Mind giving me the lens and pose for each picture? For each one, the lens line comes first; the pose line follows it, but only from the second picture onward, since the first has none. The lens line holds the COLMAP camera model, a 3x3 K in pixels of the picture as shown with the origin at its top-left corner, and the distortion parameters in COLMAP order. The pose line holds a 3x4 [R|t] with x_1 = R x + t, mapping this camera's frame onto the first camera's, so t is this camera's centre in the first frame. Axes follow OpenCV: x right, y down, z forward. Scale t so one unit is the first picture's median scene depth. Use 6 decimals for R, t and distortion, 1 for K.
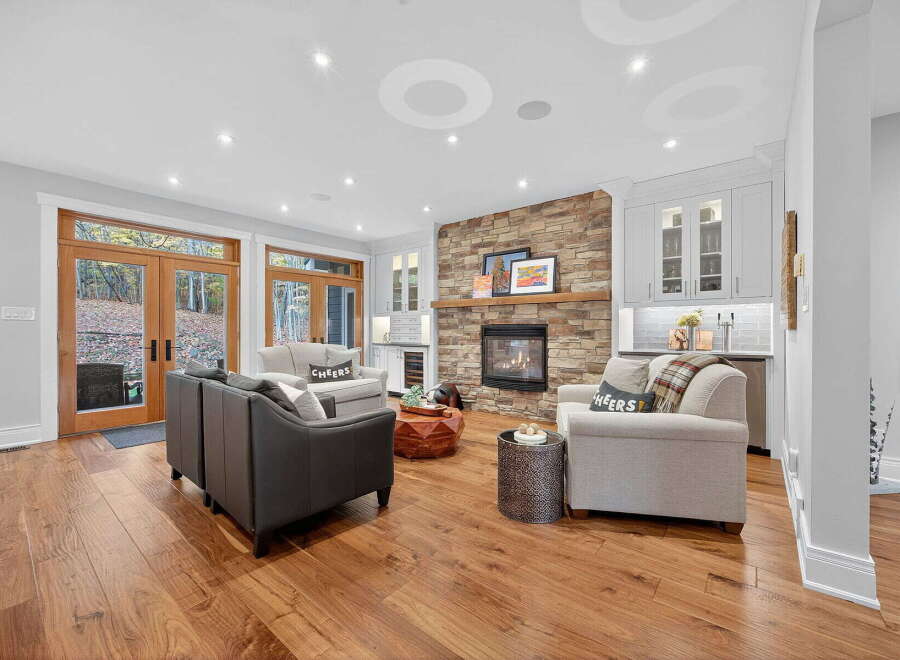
lens RADIAL K [[383.5, 0, 454.0], [0, 383.5, 331.8], [0, 0, 1]] dist [-0.011042, 0.001272]
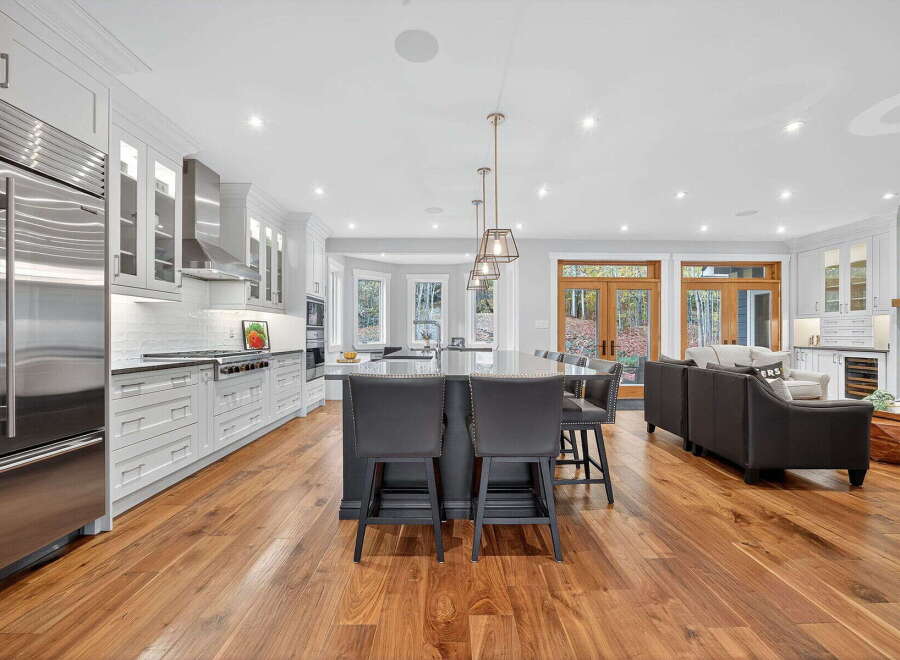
lens RADIAL K [[383.5, 0, 444.9], [0, 383.5, 334.6], [0, 0, 1]] dist [-0.011042, 0.001272]
pose [[0.634590, -0.000595, -0.772849, -0.039362], [-0.000329, 0.999999, -0.001041, 0.001393], [0.772849, 0.000915, 0.634590, -0.297664]]
